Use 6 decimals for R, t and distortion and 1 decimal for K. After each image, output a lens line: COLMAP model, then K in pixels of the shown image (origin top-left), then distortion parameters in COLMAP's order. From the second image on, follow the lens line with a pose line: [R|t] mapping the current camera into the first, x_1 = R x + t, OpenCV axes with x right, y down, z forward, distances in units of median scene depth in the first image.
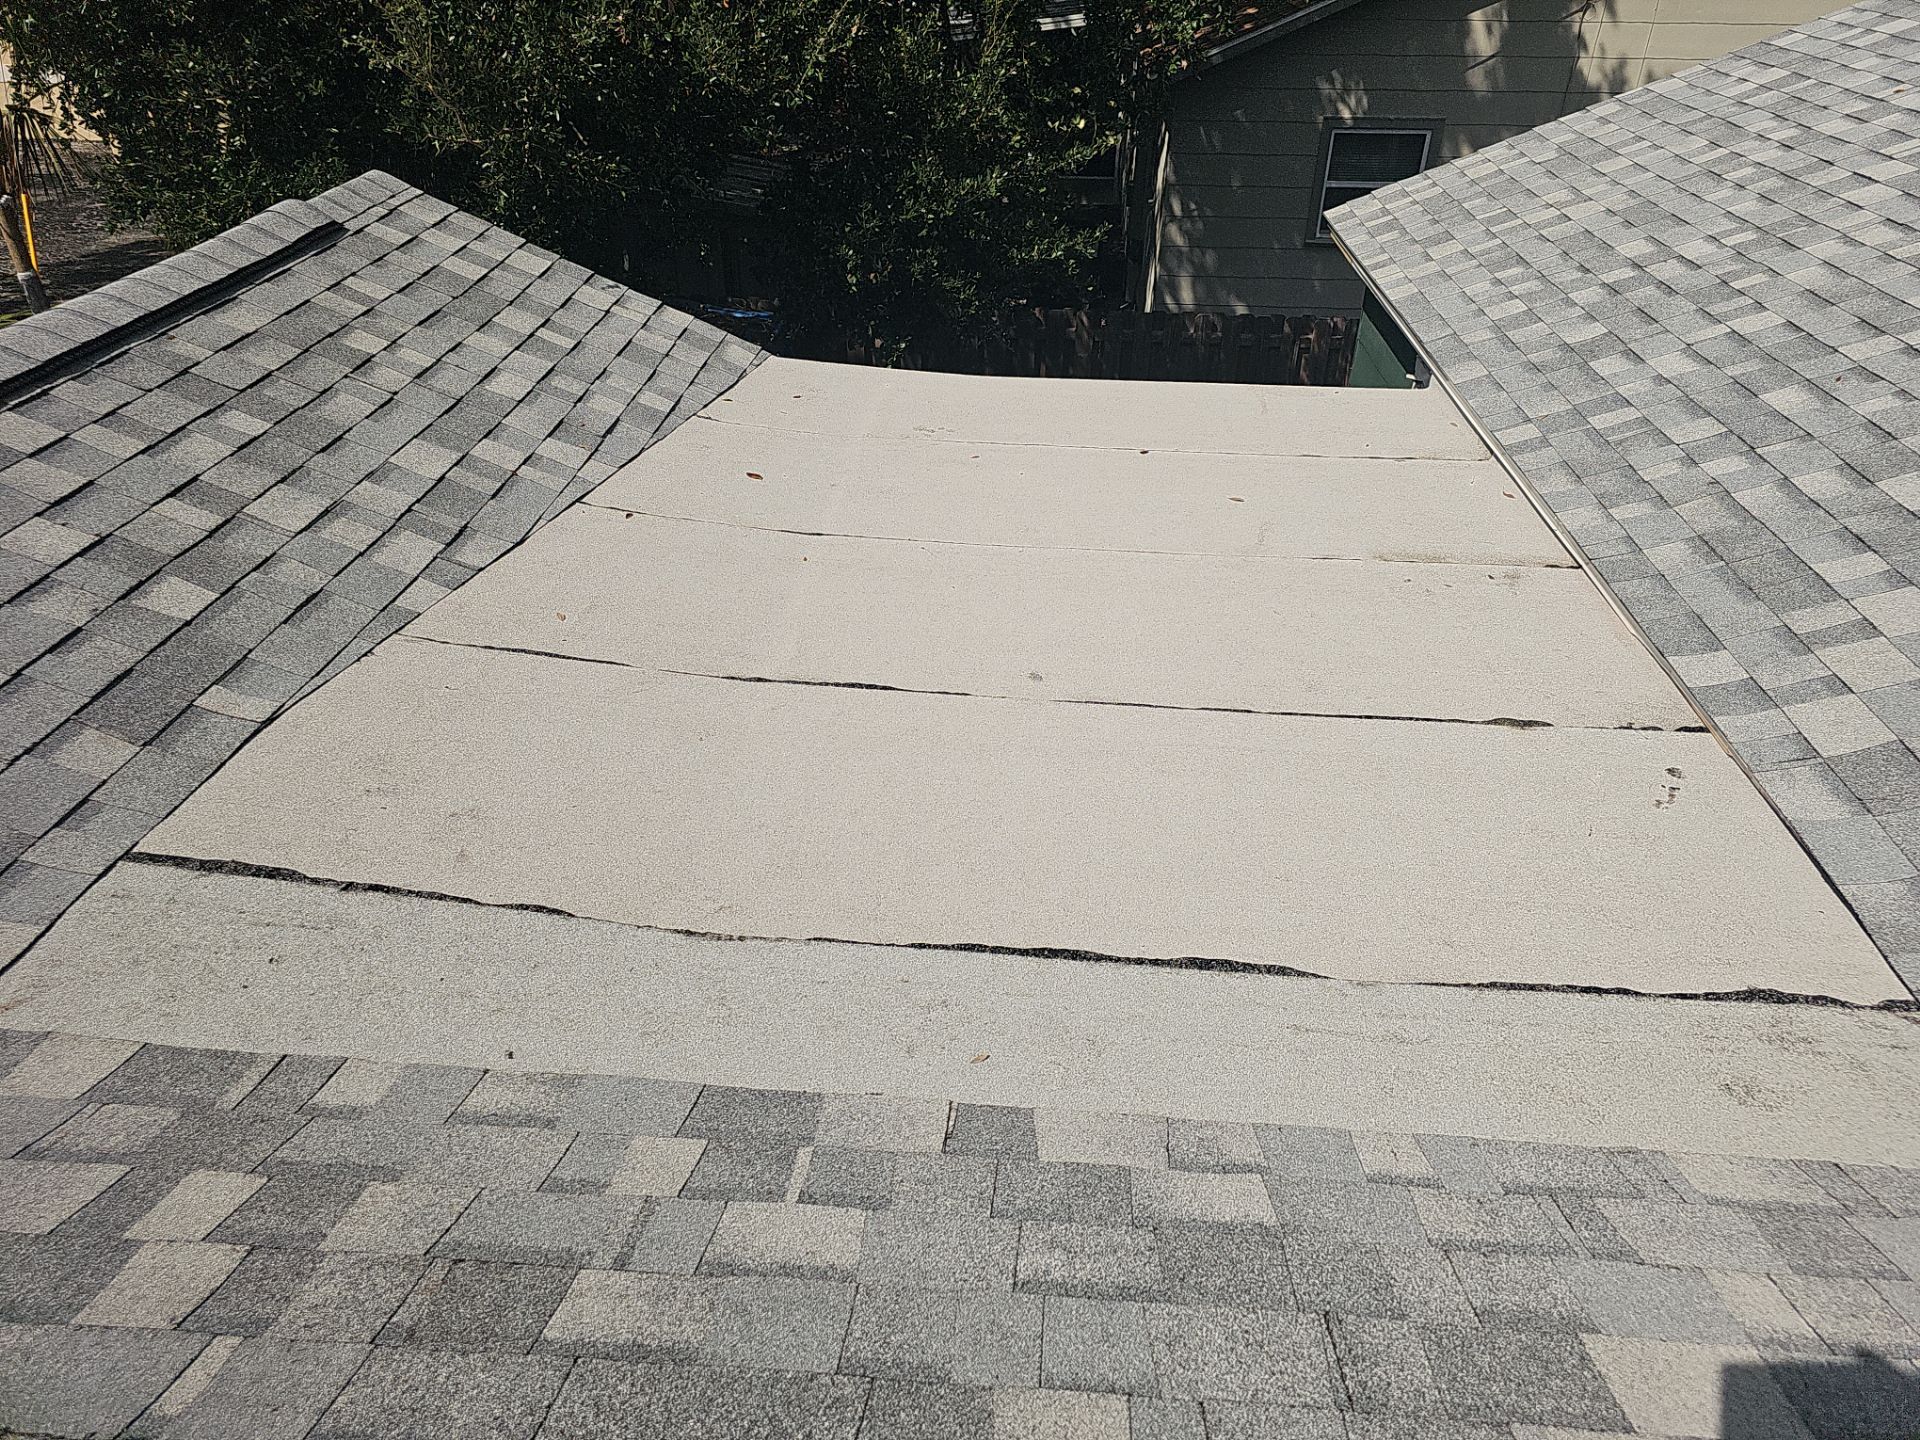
lens RADIAL K [[1267.8, 0, 960.2], [0, 1267.8, 708.8], [0, 0, 1]] dist [0.050946, -0.037820]
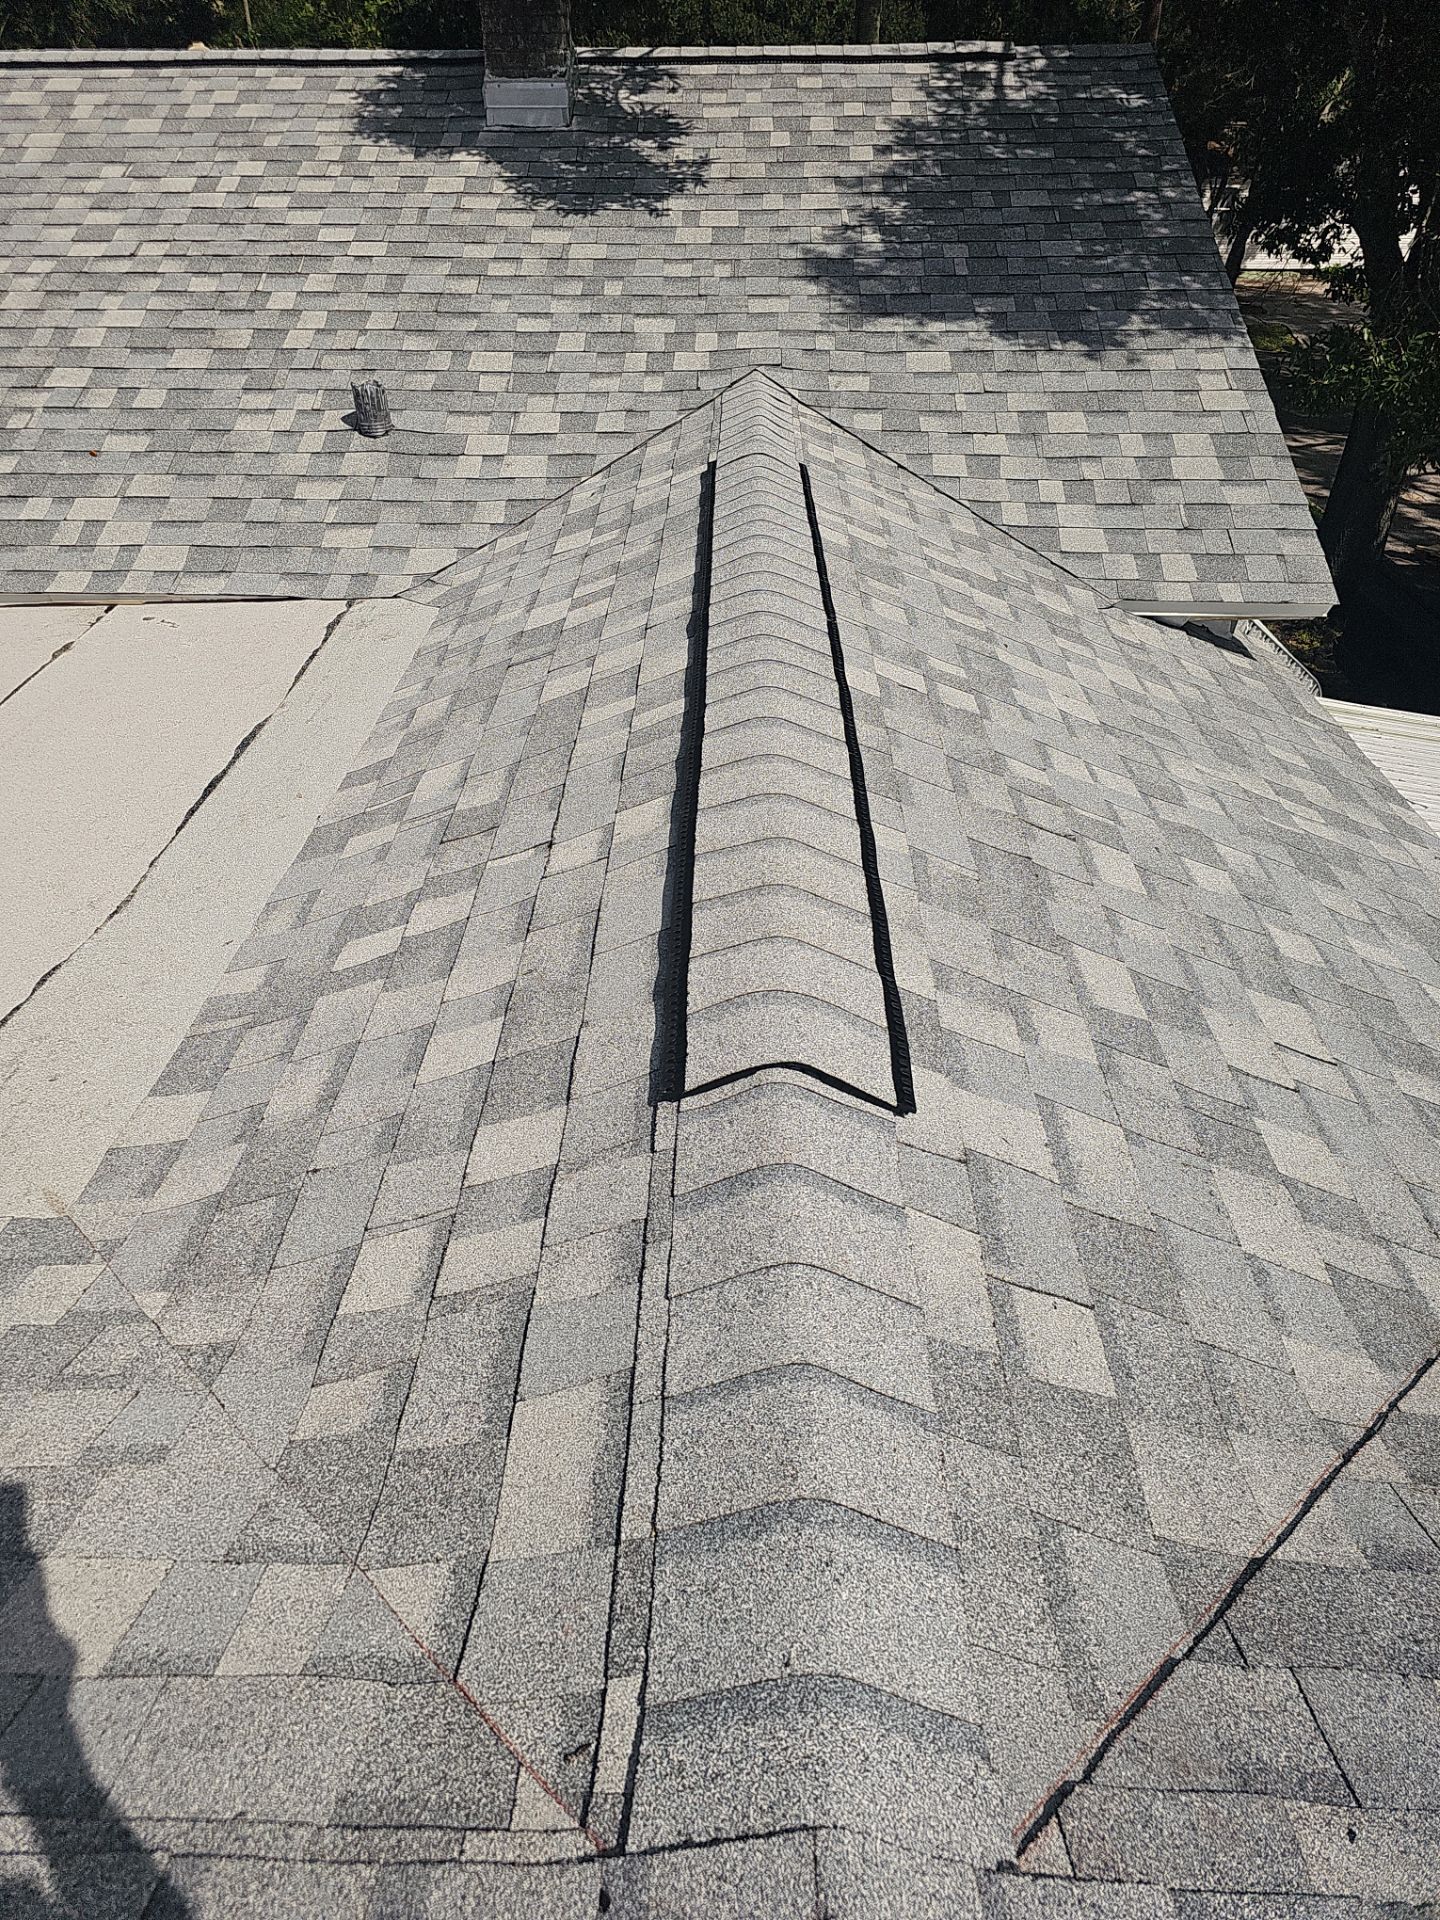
lens RADIAL K [[1267.8, 0, 713.5], [0, 1267.8, 955.6], [0, 0, 1]] dist [0.050946, -0.037820]
pose [[-0.041590, -0.577510, 0.815324, -0.841150], [0.544500, 0.671103, 0.503131, -0.072966], [-0.837729, 0.464869, 0.286542, 0.089803]]
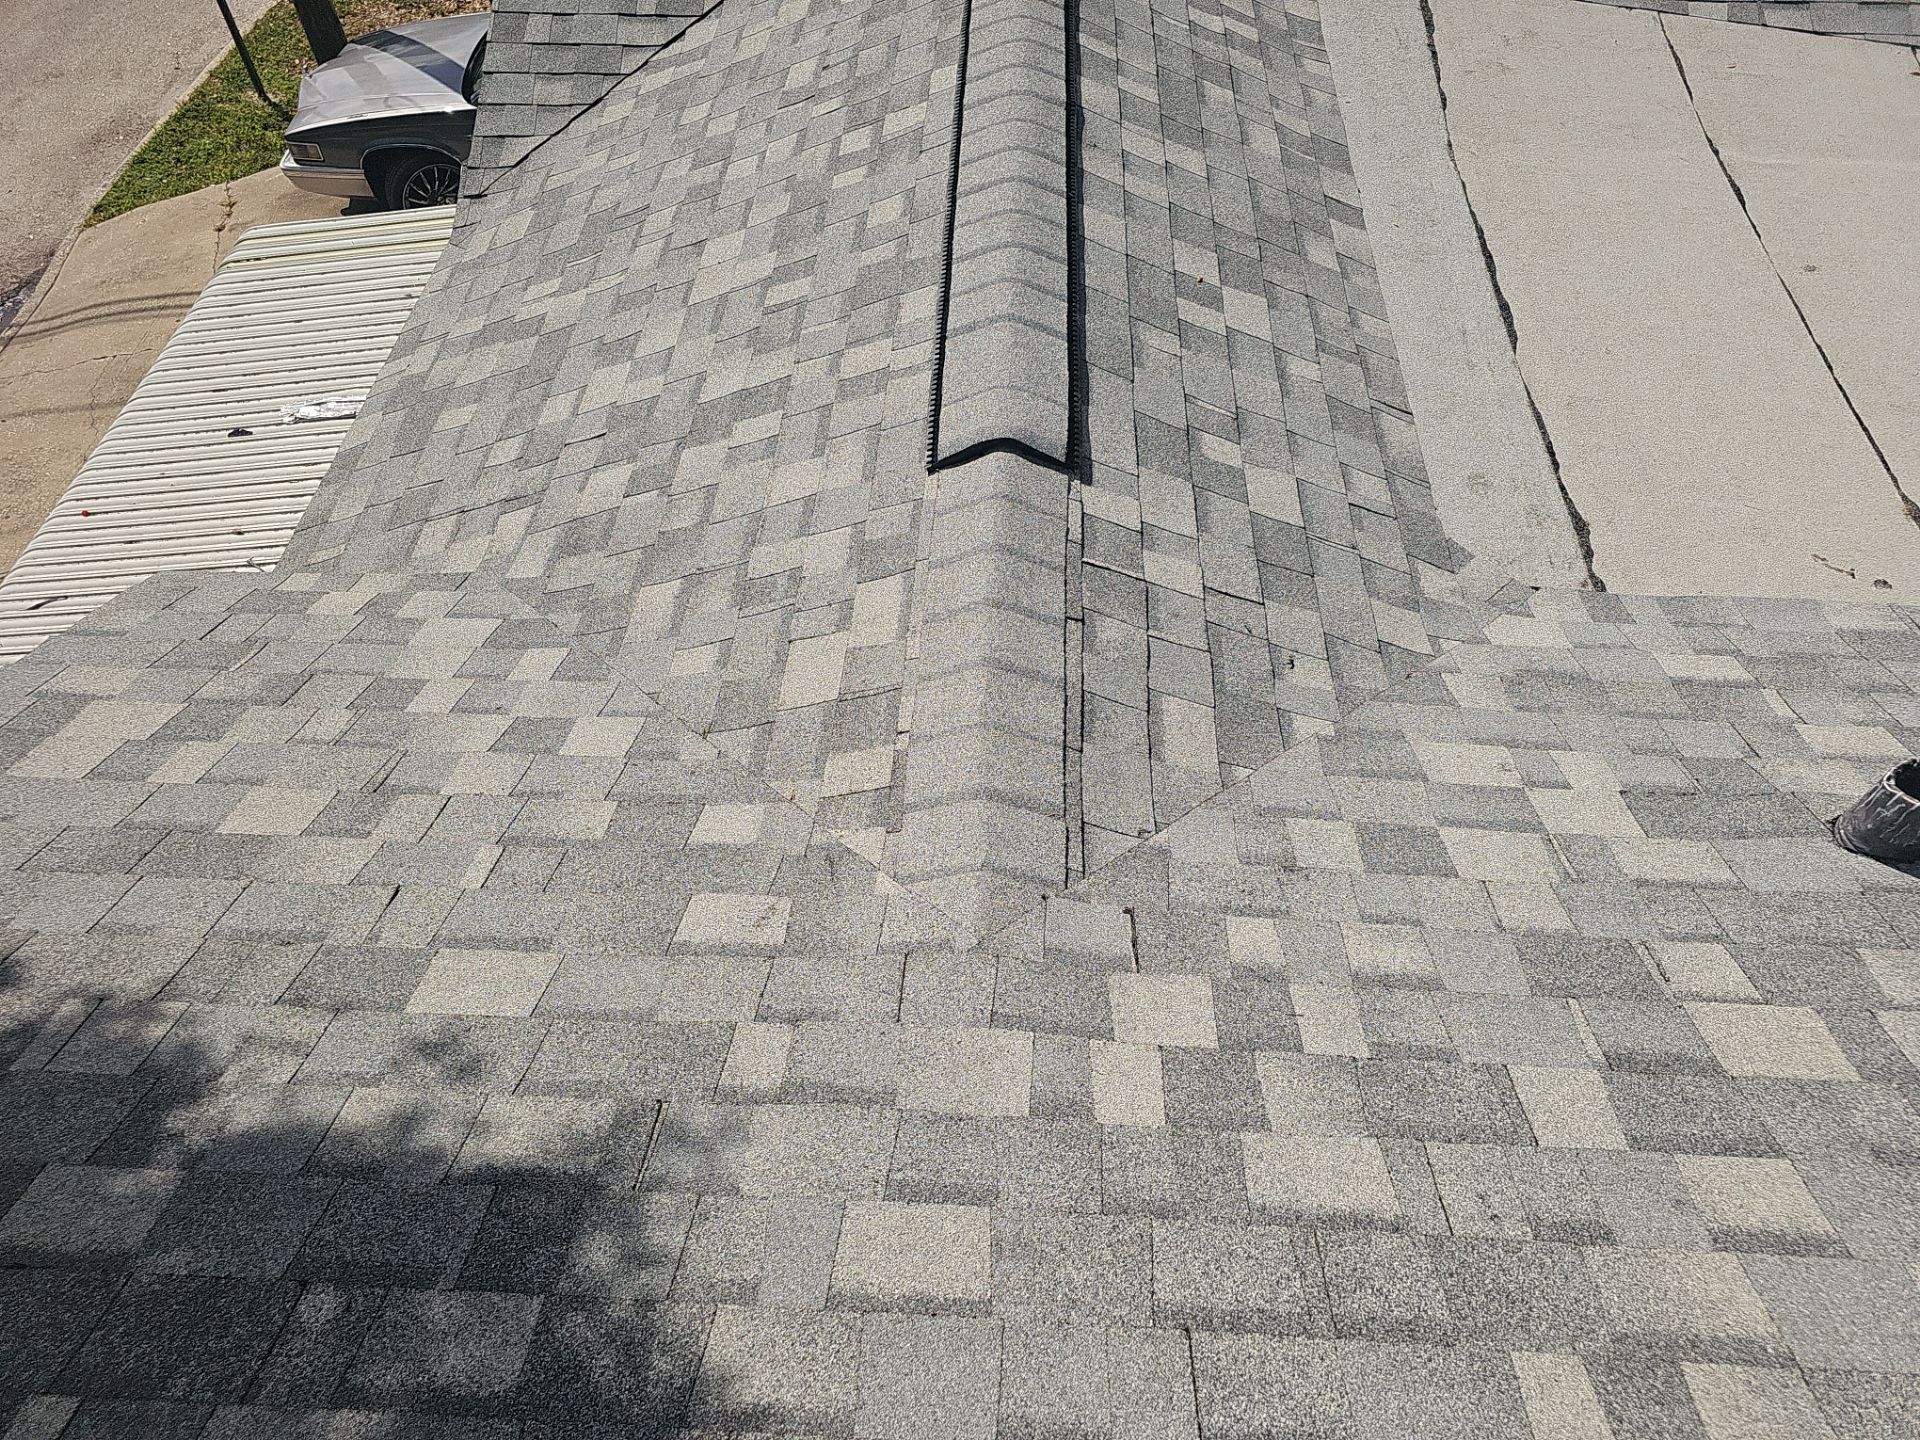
lens RADIAL K [[1267.8, 0, 965.7], [0, 1267.8, 744.3], [0, 0, 1]] dist [0.050946, -0.037820]
pose [[0.015408, 0.791354, -0.611164, 1.070440], [-0.539179, 0.521329, 0.661439, -0.153607], [0.842050, 0.319336, 0.434714, -0.111684]]
